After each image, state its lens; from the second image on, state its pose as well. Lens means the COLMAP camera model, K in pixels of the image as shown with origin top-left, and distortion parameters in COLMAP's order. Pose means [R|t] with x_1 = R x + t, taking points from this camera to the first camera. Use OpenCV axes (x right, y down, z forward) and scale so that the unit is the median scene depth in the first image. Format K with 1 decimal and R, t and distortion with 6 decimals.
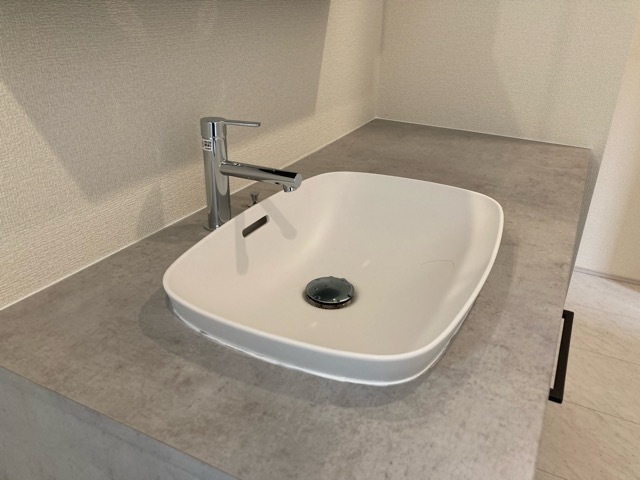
lens RADIAL K [[520.8, 0, 320.0], [0, 520.8, 240.0], [0, 0, 1]] dist [0.021516, -0.001863]
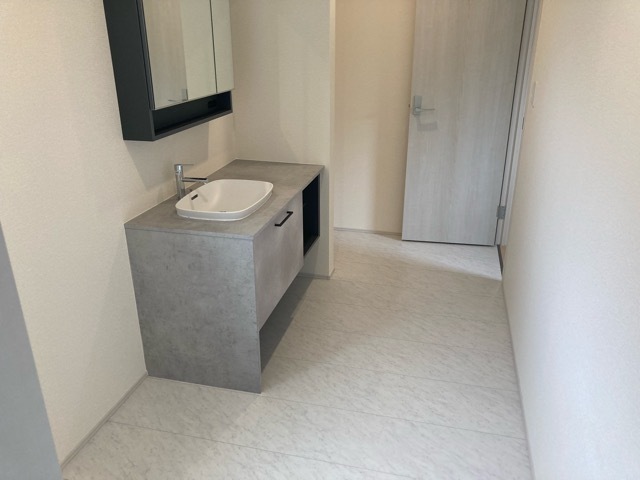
lens RADIAL K [[520.8, 0, 320.0], [0, 520.8, 240.0], [0, 0, 1]] dist [0.021516, -0.001863]
pose [[0.973086, -0.110283, 0.202340, -0.050314], [0.123894, 0.990723, -0.055846, 0.480007], [-0.194304, 0.079412, 0.977722, -2.113430]]
